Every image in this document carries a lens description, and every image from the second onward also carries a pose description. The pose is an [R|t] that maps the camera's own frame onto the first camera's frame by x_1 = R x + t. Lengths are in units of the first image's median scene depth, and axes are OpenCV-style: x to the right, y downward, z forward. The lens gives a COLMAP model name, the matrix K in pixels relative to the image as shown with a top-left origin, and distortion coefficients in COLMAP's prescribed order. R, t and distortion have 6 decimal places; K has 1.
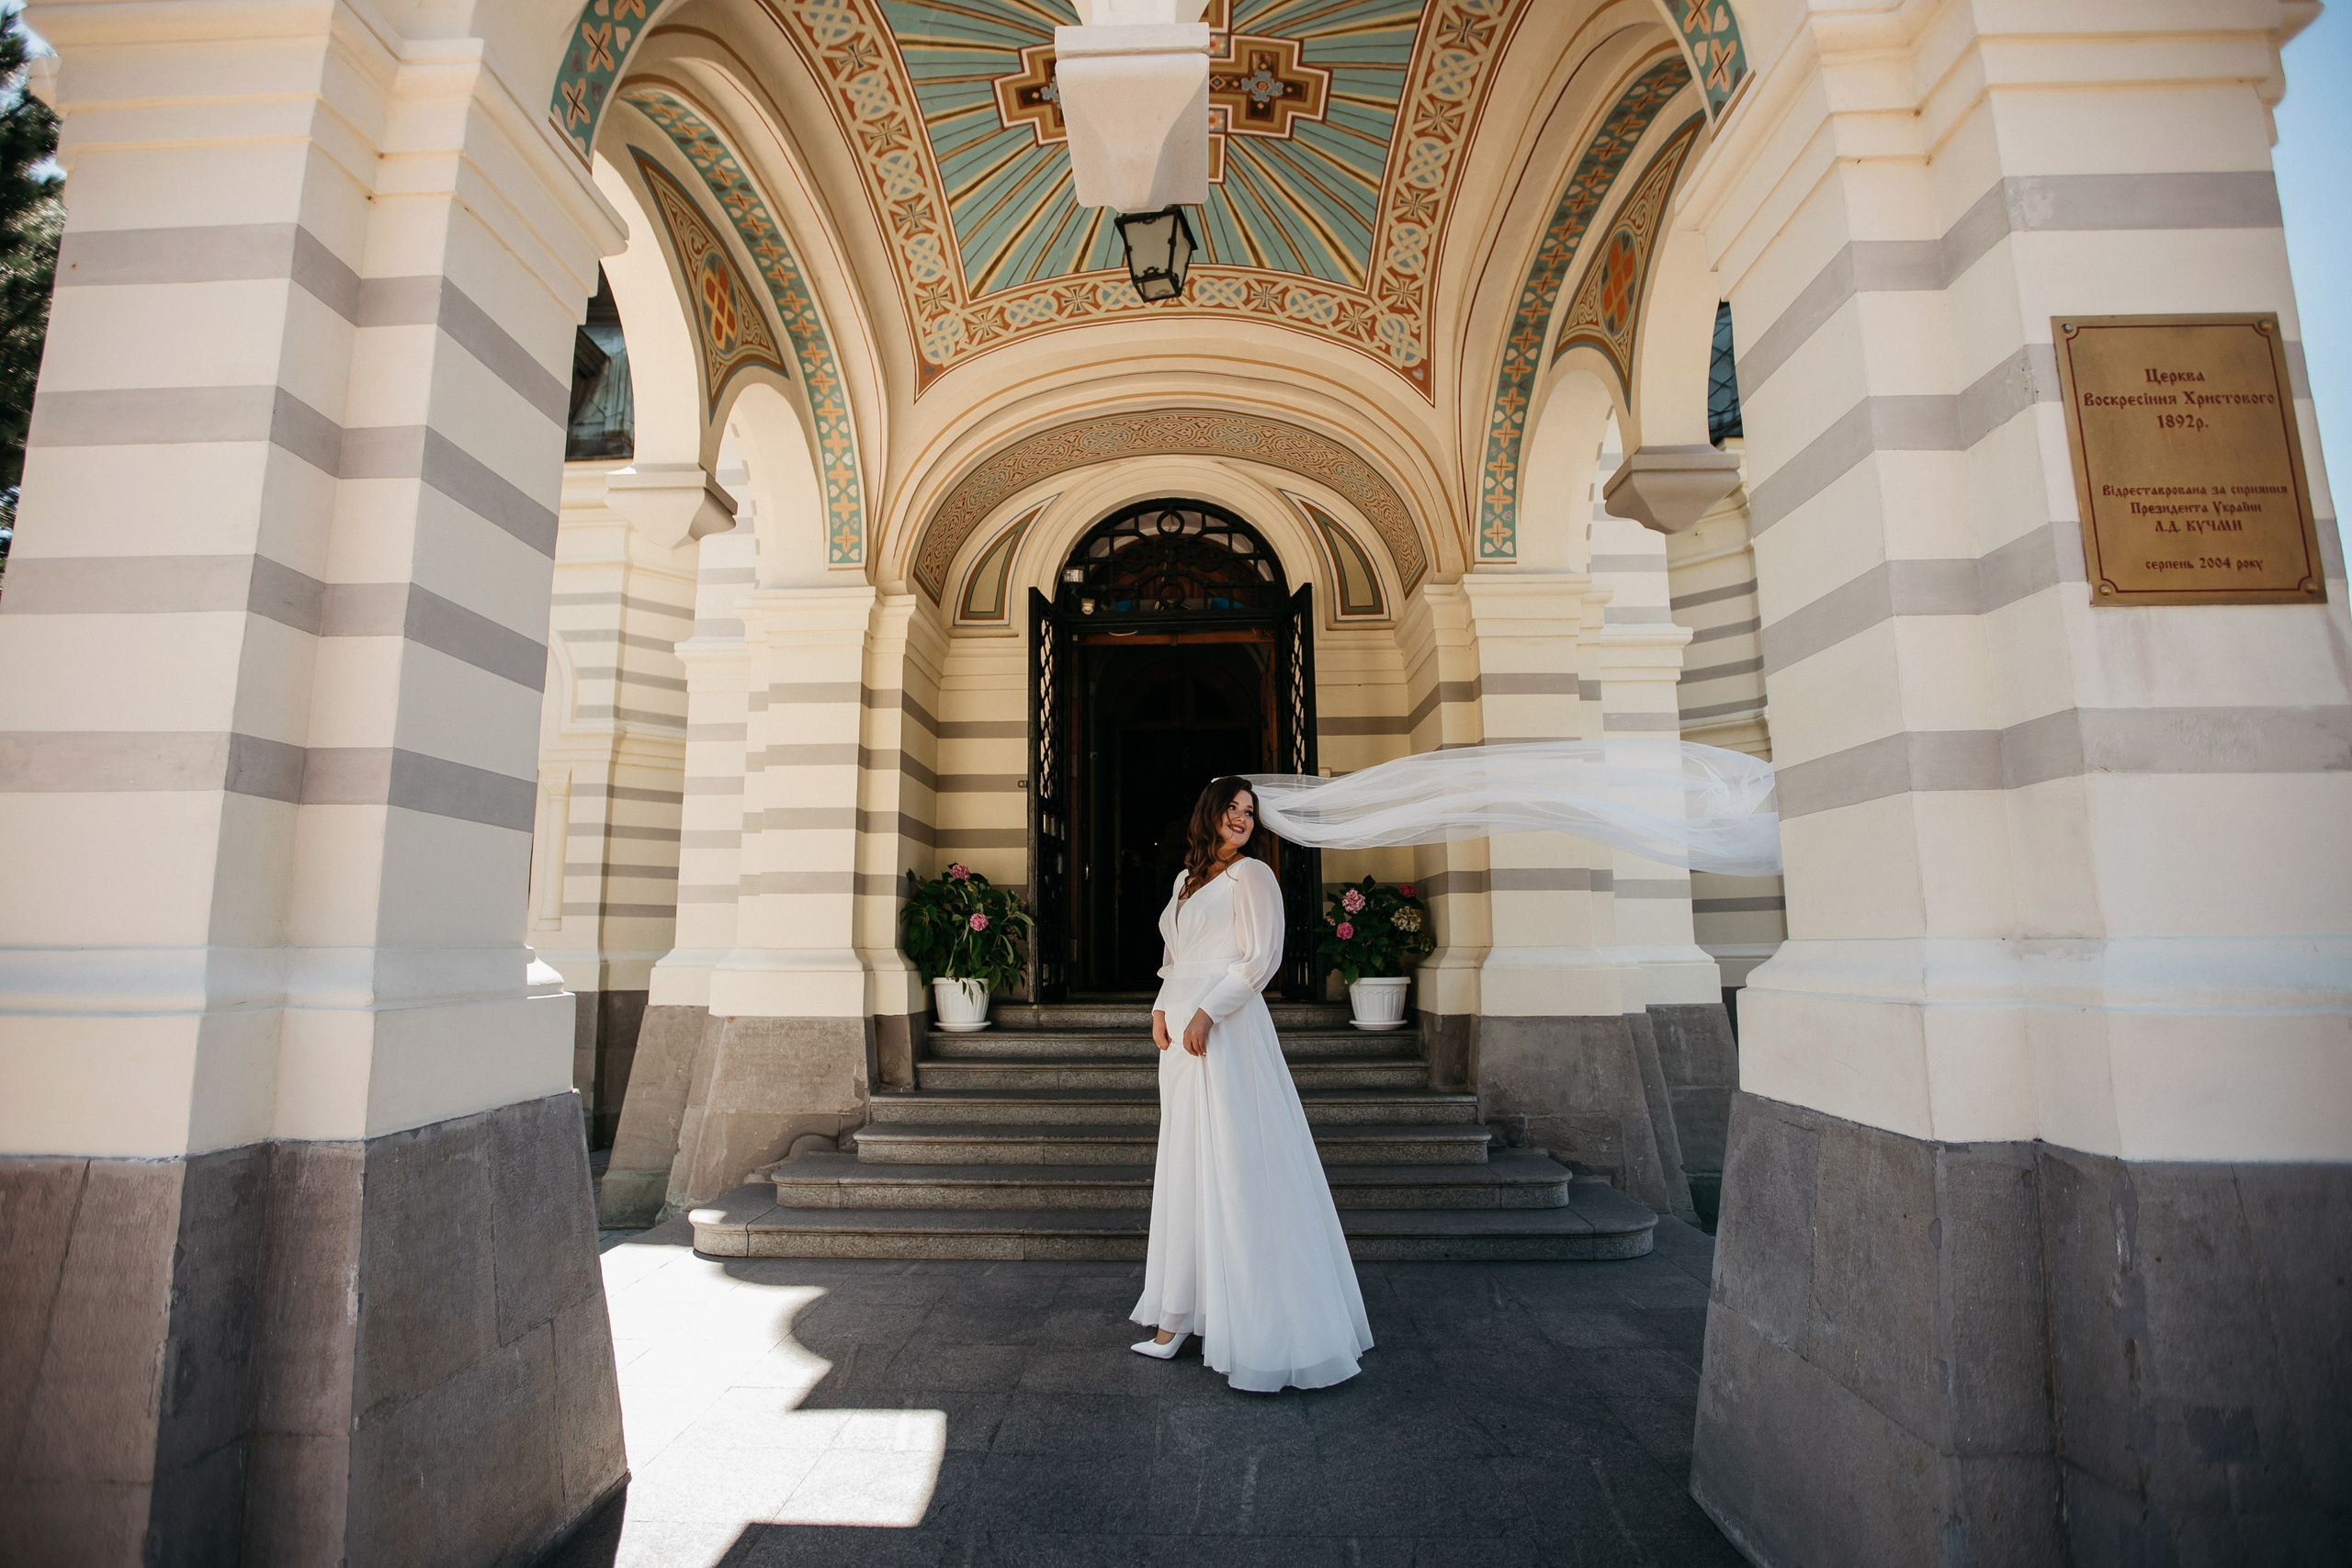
lens RADIAL K [[1137.9, 0, 1166.3], [0, 1137.9, 771.7], [0, 0, 1]] dist [-0.032237, 0.009268]
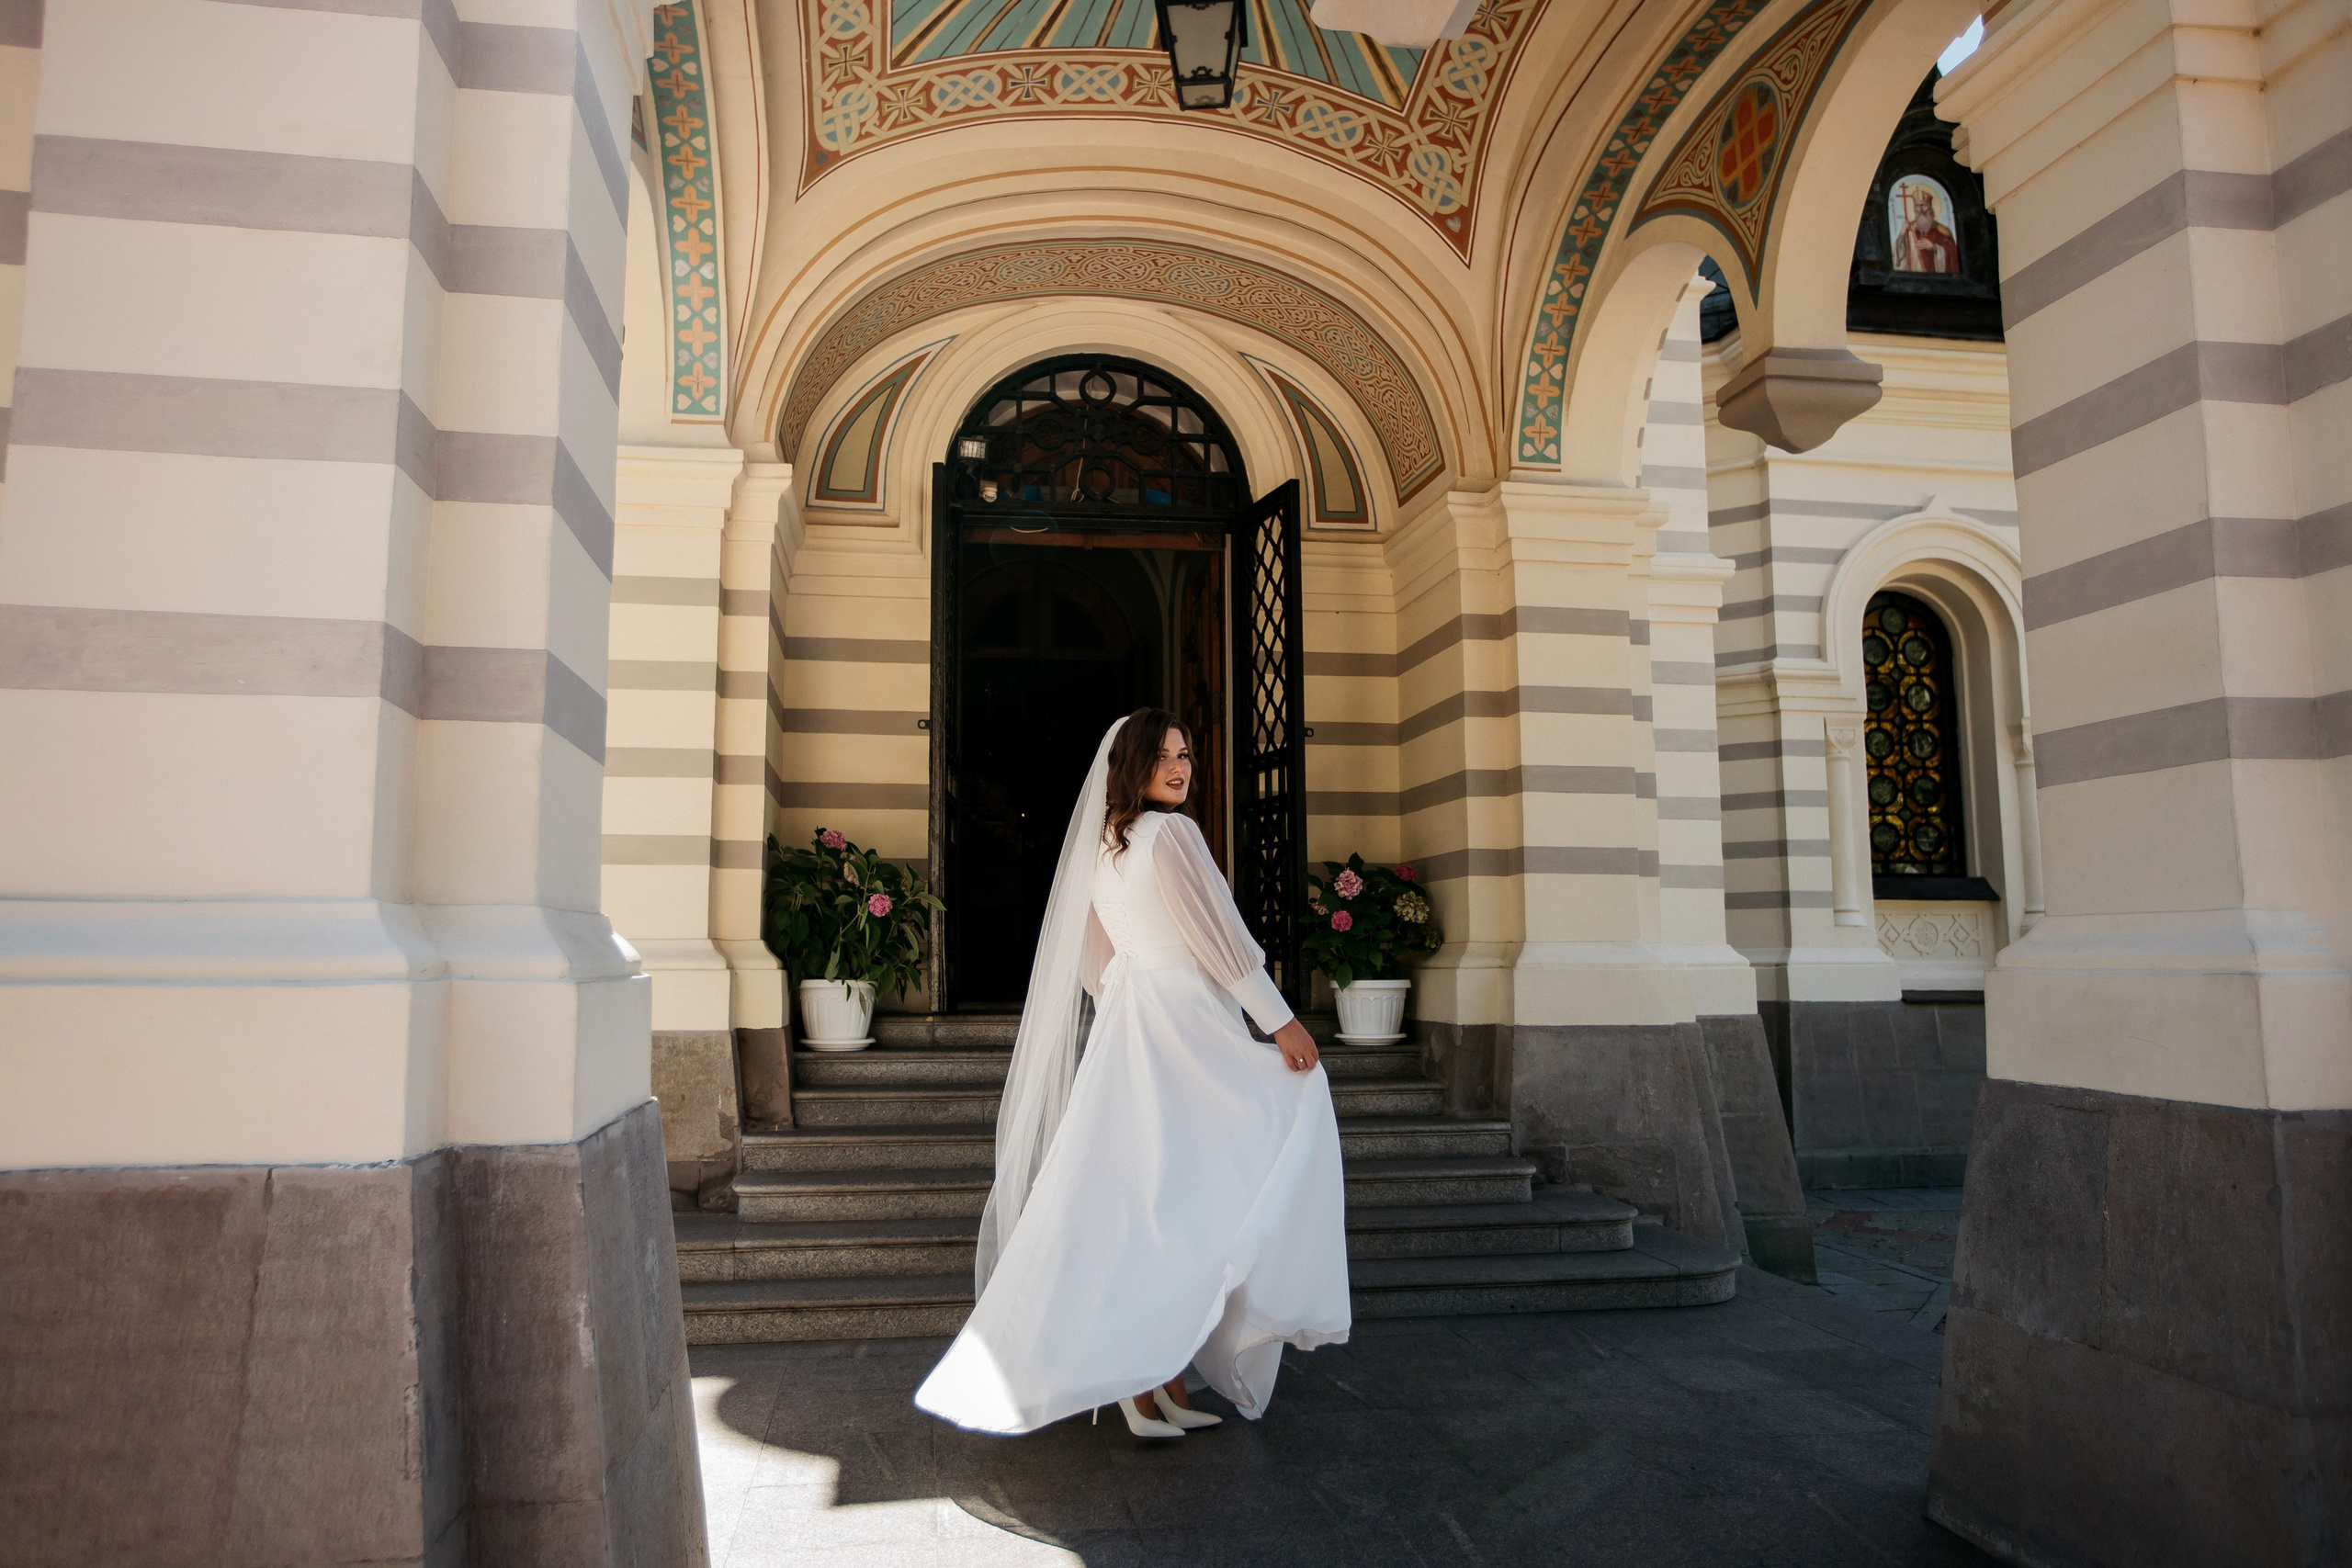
lens RADIAL K [[1571.6, 0, 1166.1], [0, 1571.6, 769.6], [0, 0, 1]] dist [-0.005917, 0.019901]
pose [[0.981696, 0.025774, 0.188702, -0.189895], [-0.031629, 0.999105, 0.028082, 0.007003], [-0.187809, -0.033536, 0.981633, -0.061636]]
